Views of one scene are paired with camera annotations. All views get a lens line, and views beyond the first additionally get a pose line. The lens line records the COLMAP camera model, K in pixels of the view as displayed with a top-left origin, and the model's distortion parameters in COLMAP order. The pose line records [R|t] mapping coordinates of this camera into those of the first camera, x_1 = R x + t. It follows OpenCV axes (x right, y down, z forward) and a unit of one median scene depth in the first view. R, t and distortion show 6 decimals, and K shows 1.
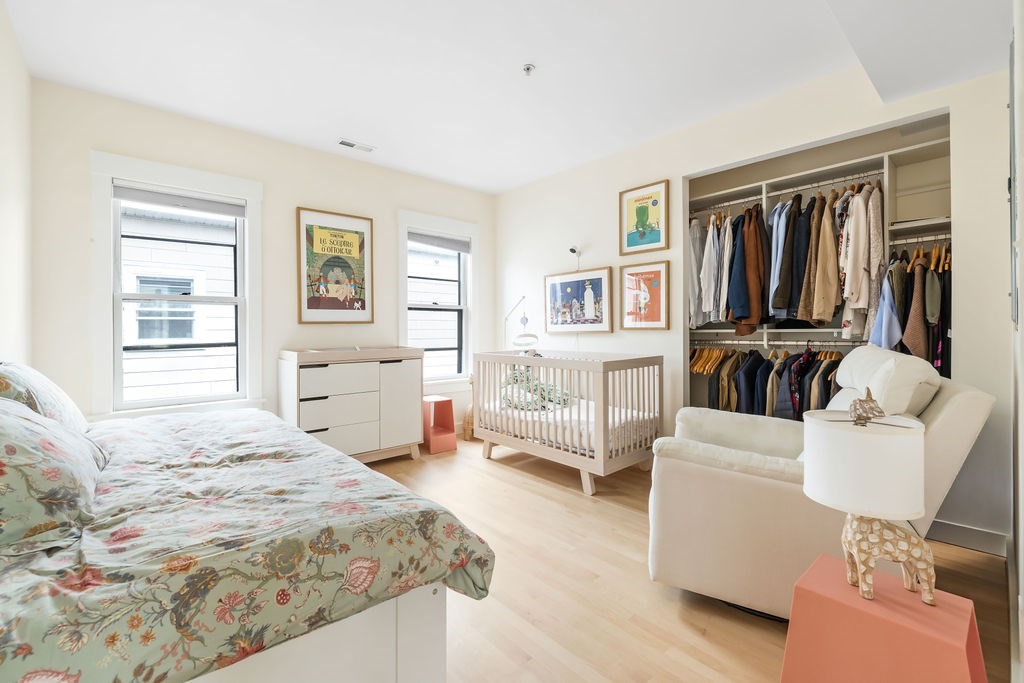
lens RADIAL K [[439.1, 0, 505.1], [0, 439.1, 341.3], [0, 0, 1]] dist [-0.000838, -0.000275]
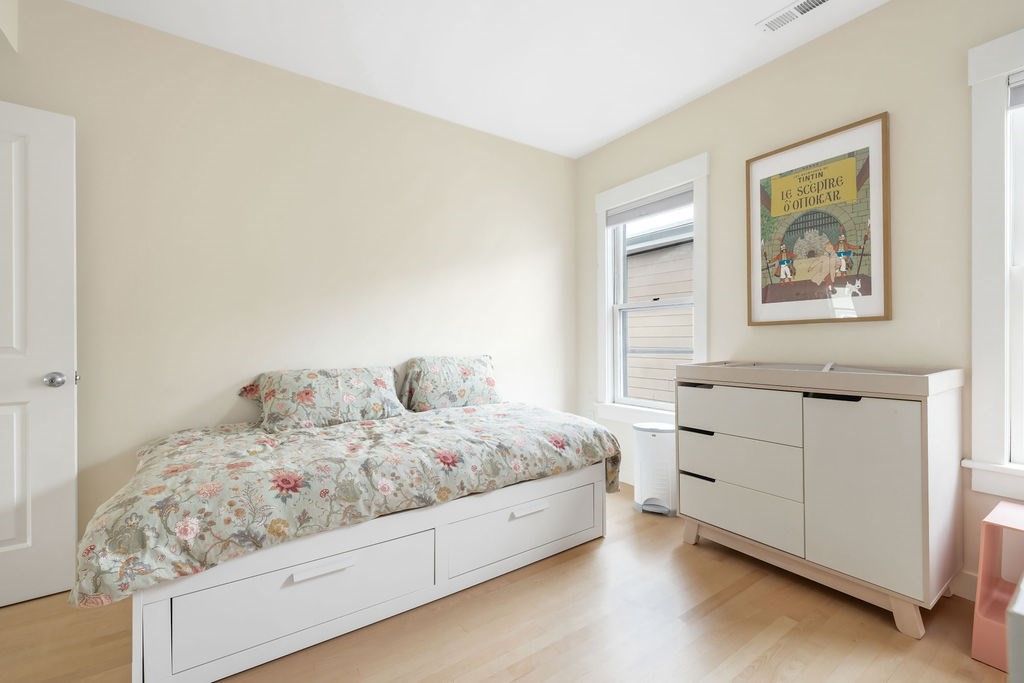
lens RADIAL K [[439.1, 0, 505.1], [0, 439.1, 341.3], [0, 0, 1]] dist [-0.000838, -0.000275]
pose [[-0.113630, 0.011014, -0.993462, 0.196371], [-0.018803, 0.999736, 0.013234, -0.011668], [0.993345, 0.020184, -0.113393, 0.488856]]
